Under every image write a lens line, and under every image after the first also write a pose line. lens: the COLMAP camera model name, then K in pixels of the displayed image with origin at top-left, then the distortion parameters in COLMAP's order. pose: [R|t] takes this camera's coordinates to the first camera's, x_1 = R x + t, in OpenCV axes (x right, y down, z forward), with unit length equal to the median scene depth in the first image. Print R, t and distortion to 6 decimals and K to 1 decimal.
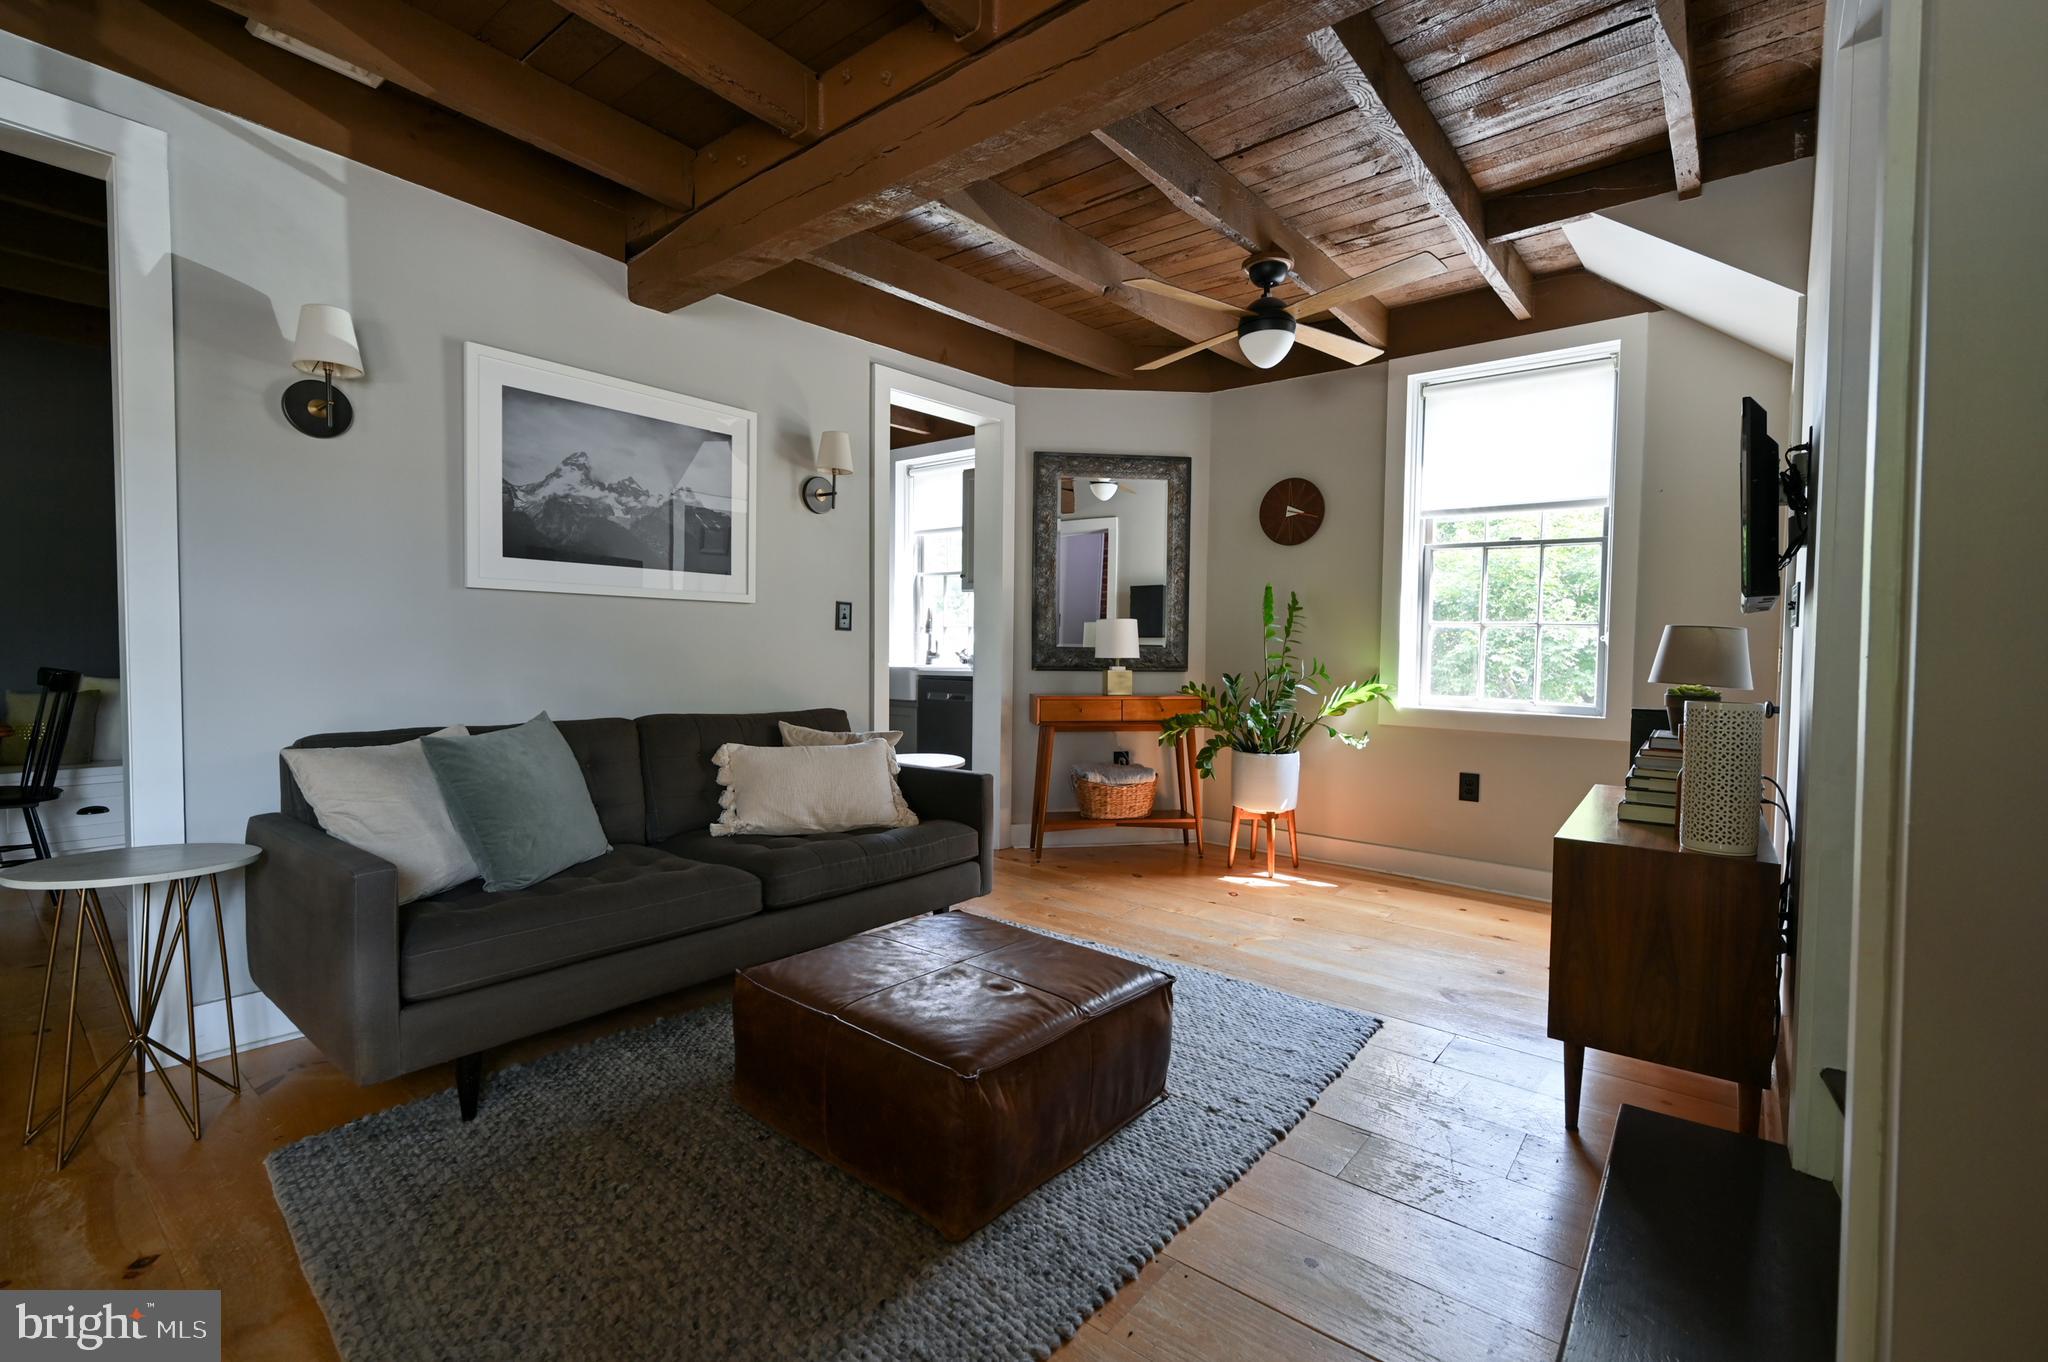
lens RADIAL K [[889.8, 0, 1033.7], [0, 889.8, 678.3], [0, 0, 1]] dist [0.001399, -0.001463]
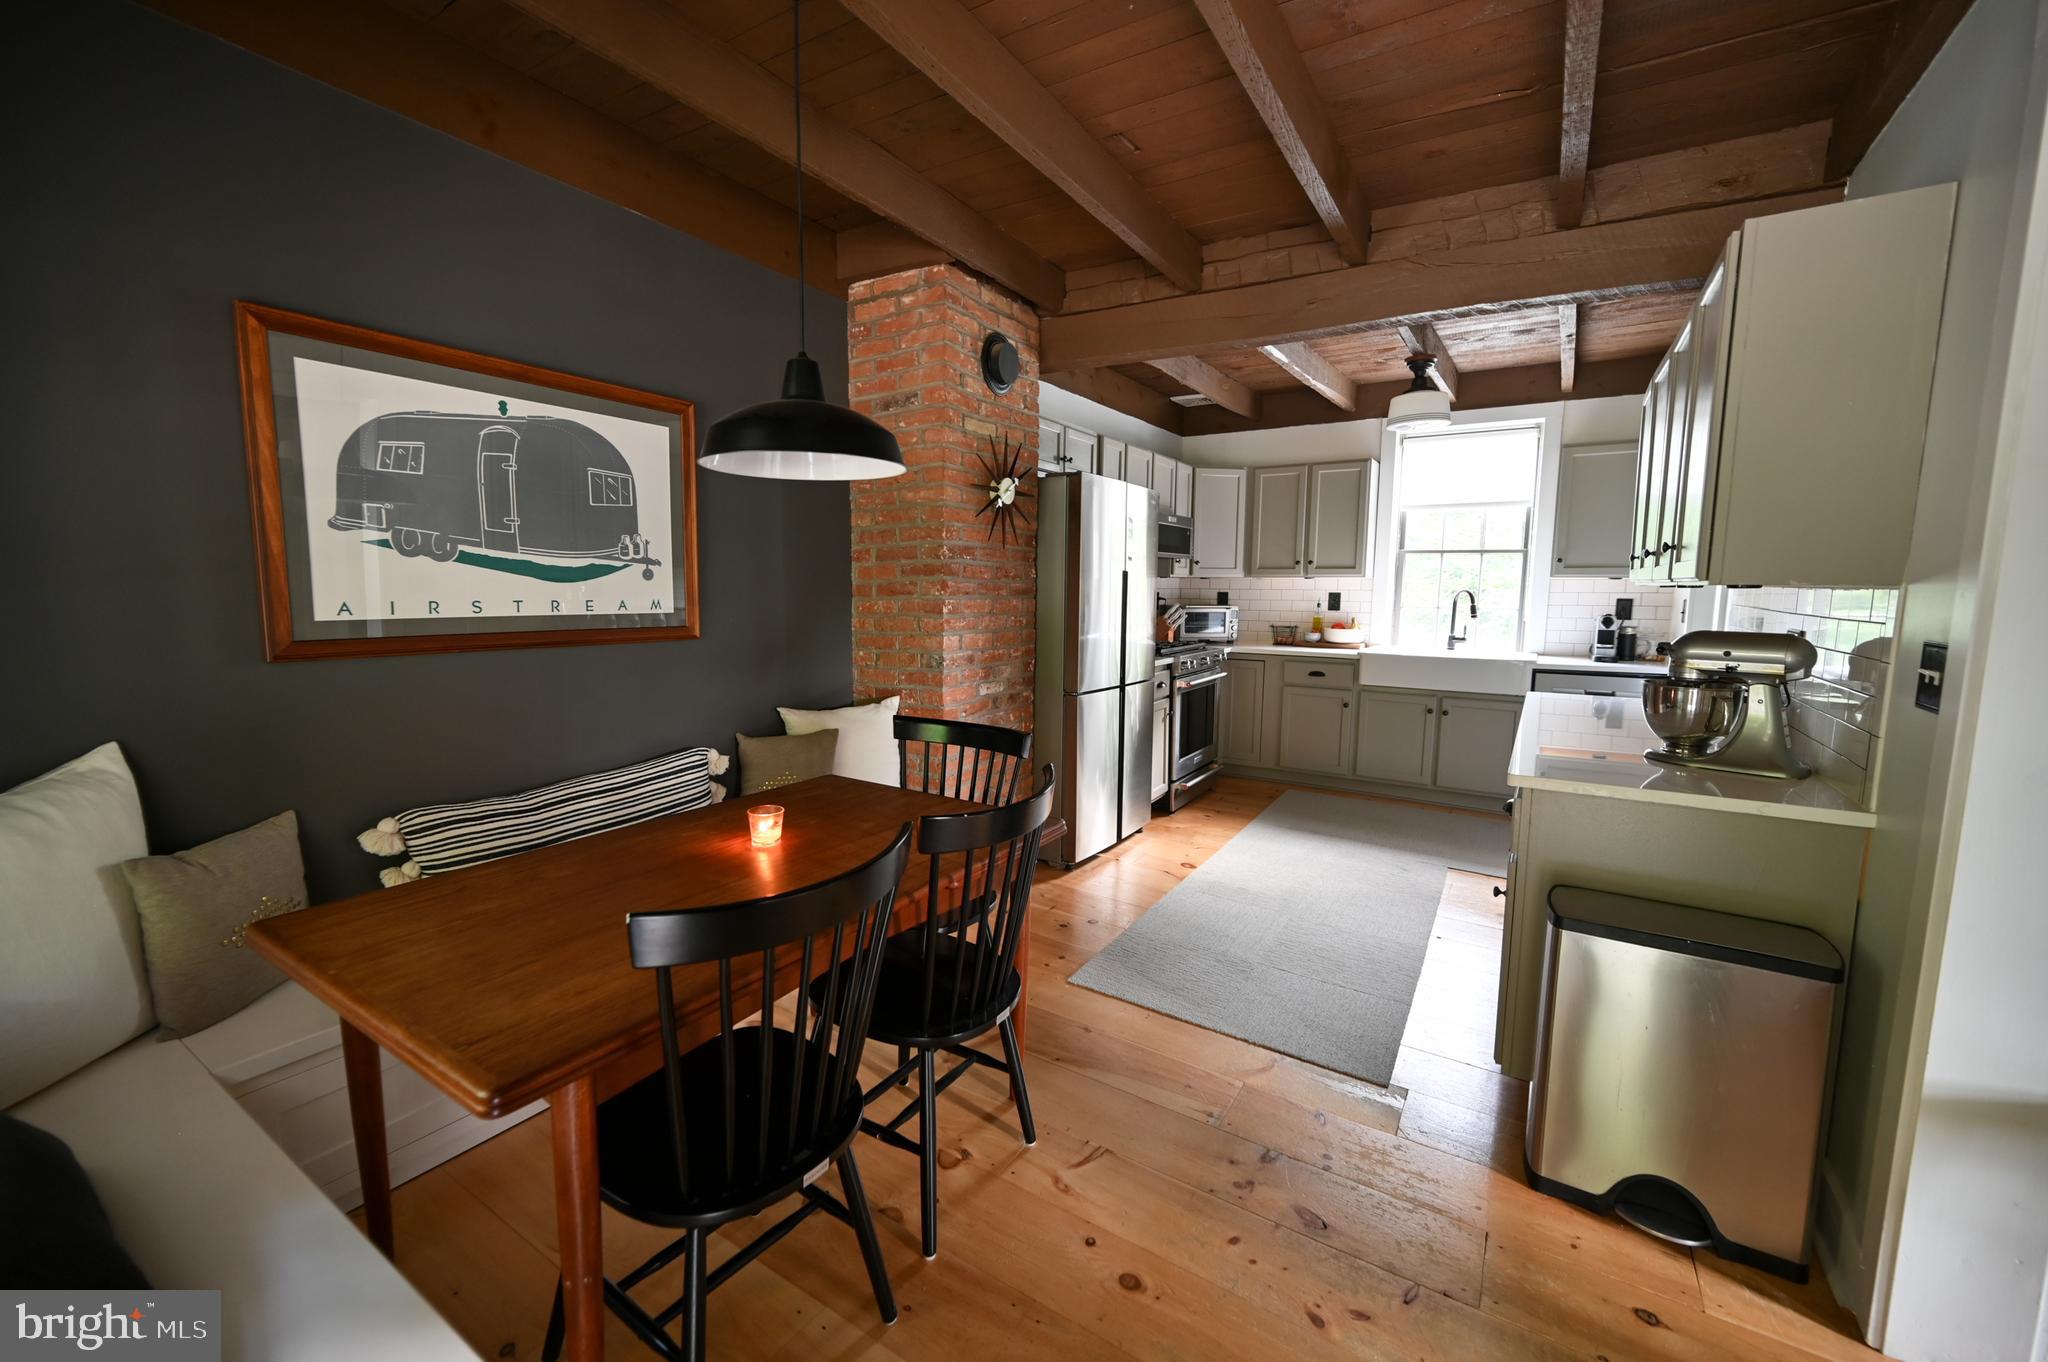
lens RADIAL K [[804.9, 0, 1025.0], [0, 804.9, 677.0], [0, 0, 1]] dist [-0.000249, -0.000145]
pose [[0.993731, -0.020892, 0.109833, -1.003154], [0.012202, 0.996784, 0.079207, -0.090556], [-0.111134, -0.077370, 0.990789, 0.289885]]
